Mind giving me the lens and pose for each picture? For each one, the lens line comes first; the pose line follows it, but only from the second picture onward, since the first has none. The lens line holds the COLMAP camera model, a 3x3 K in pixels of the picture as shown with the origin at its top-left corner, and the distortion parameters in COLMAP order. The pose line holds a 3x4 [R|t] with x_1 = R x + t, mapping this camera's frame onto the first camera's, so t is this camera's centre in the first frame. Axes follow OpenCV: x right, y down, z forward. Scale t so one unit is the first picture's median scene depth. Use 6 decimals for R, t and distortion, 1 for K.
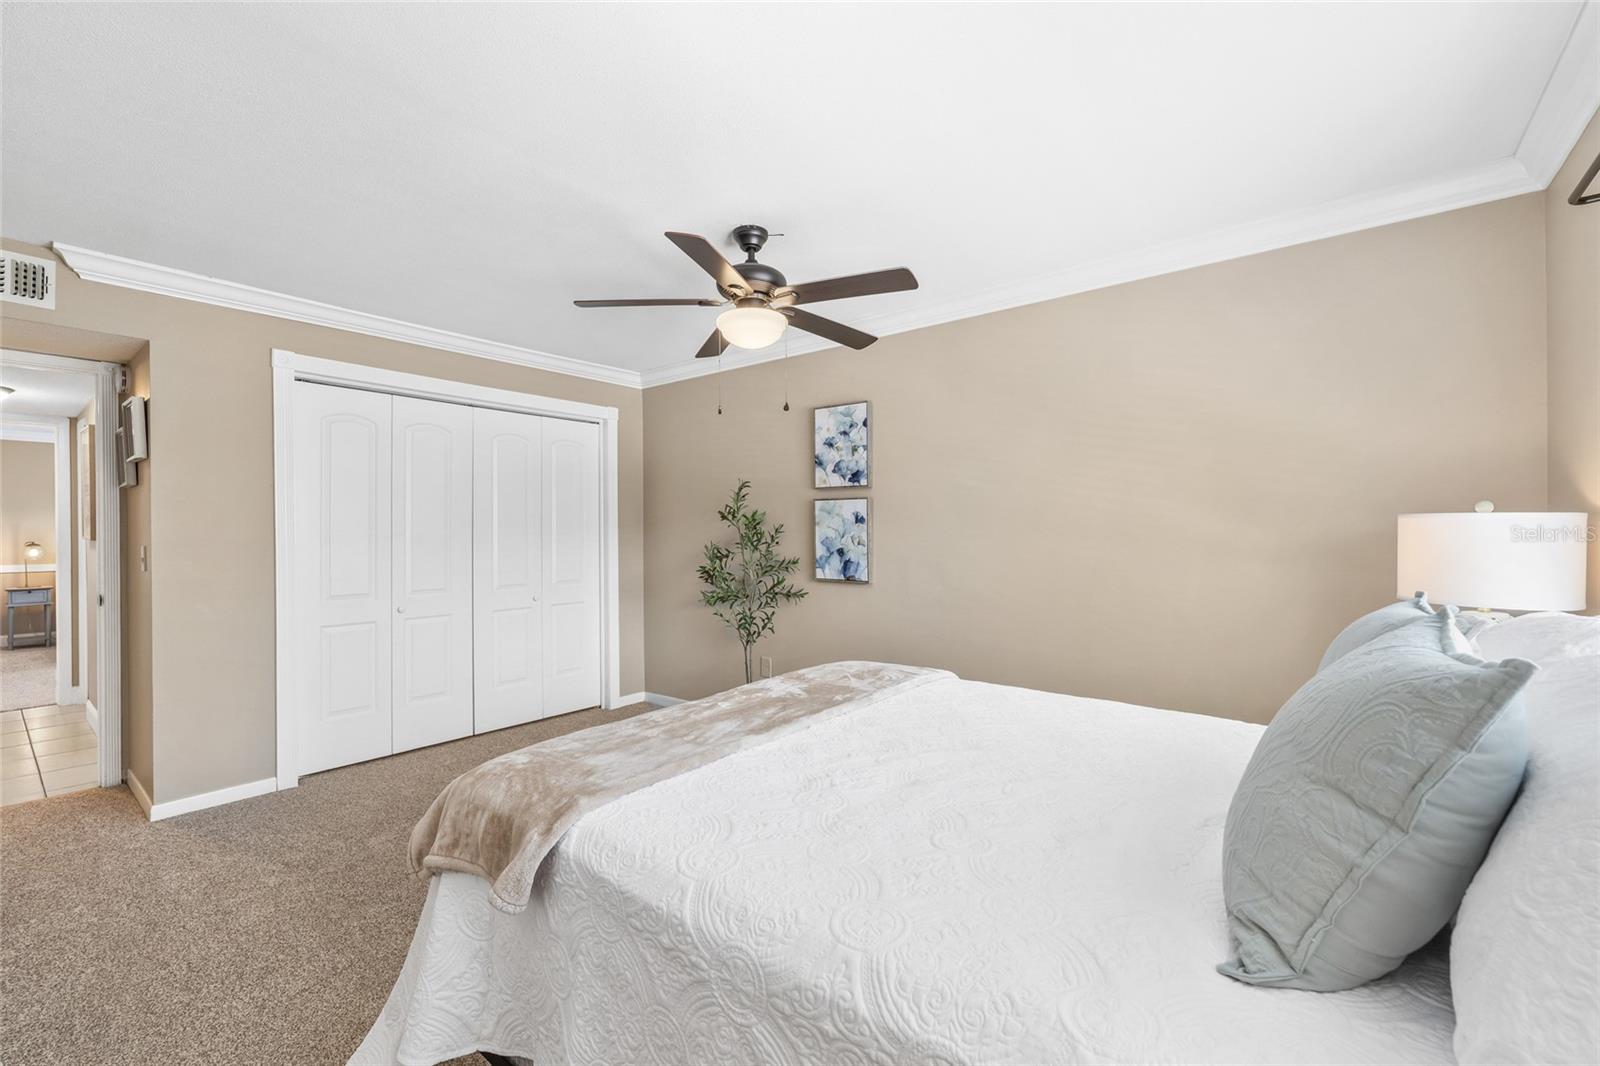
lens RADIAL K [[668.3, 0, 802.4], [0, 668.3, 538.3], [0, 0, 1]] dist [-0.000808, 0.000088]
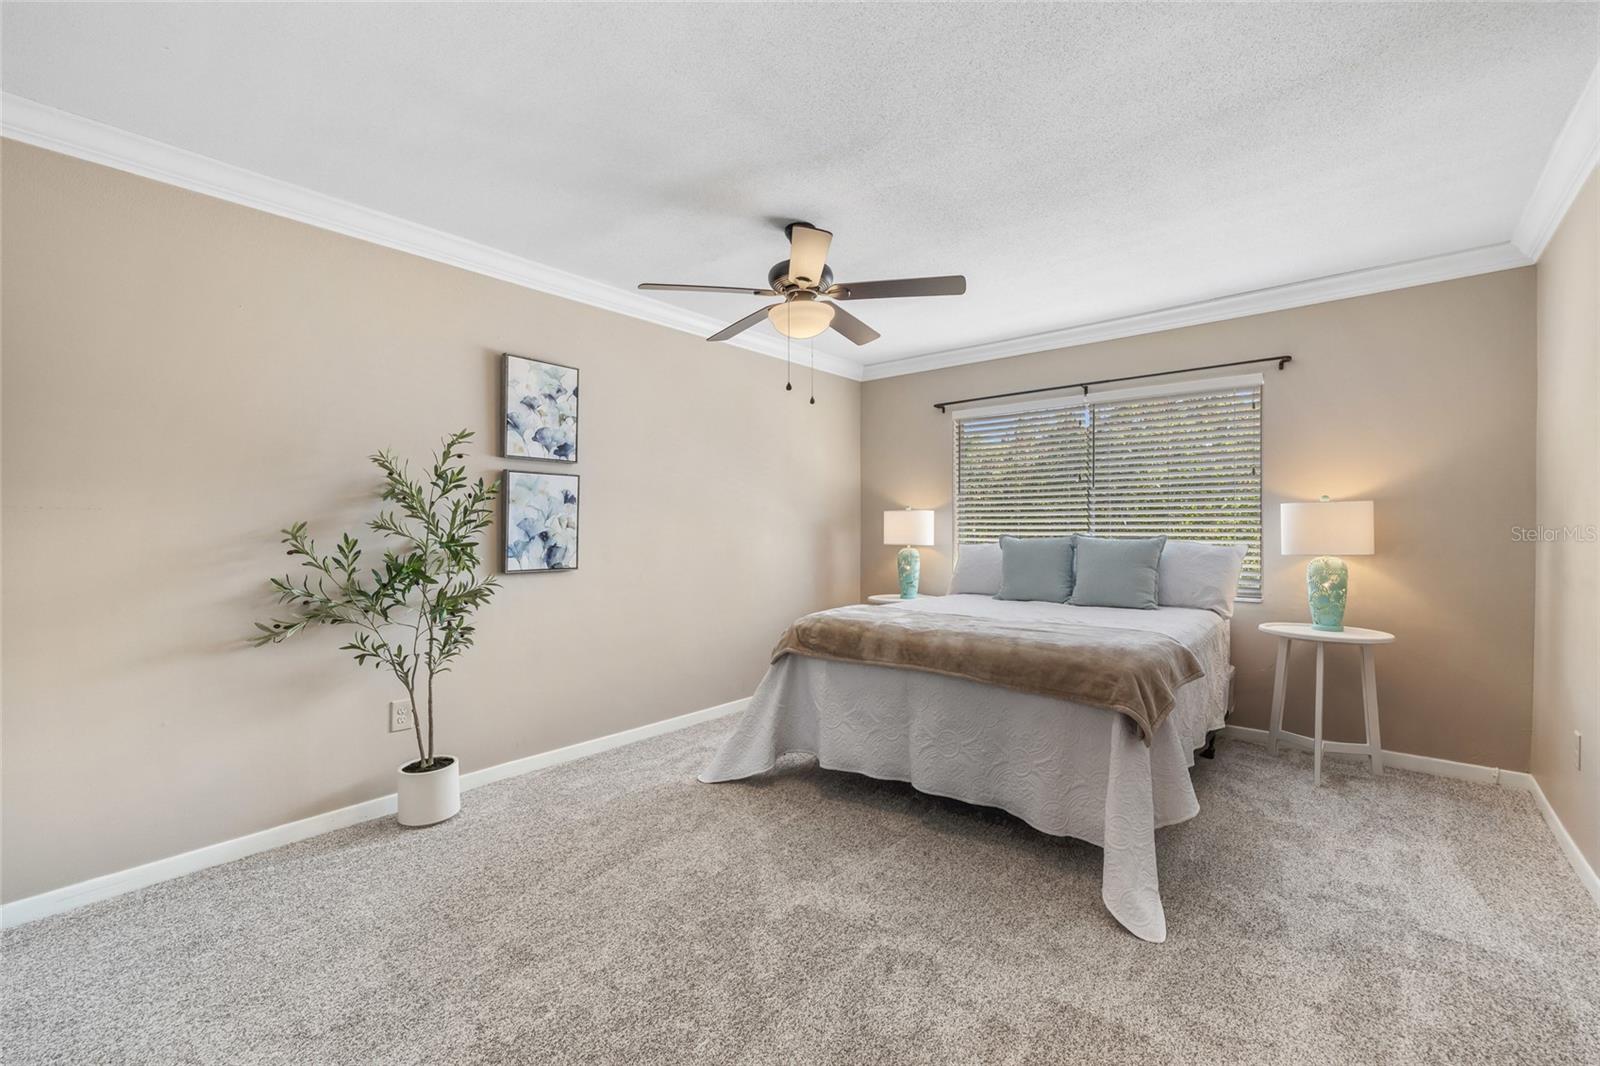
lens RADIAL K [[668.3, 0, 802.2], [0, 668.3, 527.2], [0, 0, 1]] dist [-0.000808, 0.000088]
pose [[0.023914, -0.010030, 0.999664, -0.783989], [-0.003683, 0.999942, 0.010120, -0.000589], [-0.999707, -0.003924, 0.023876, 0.657121]]
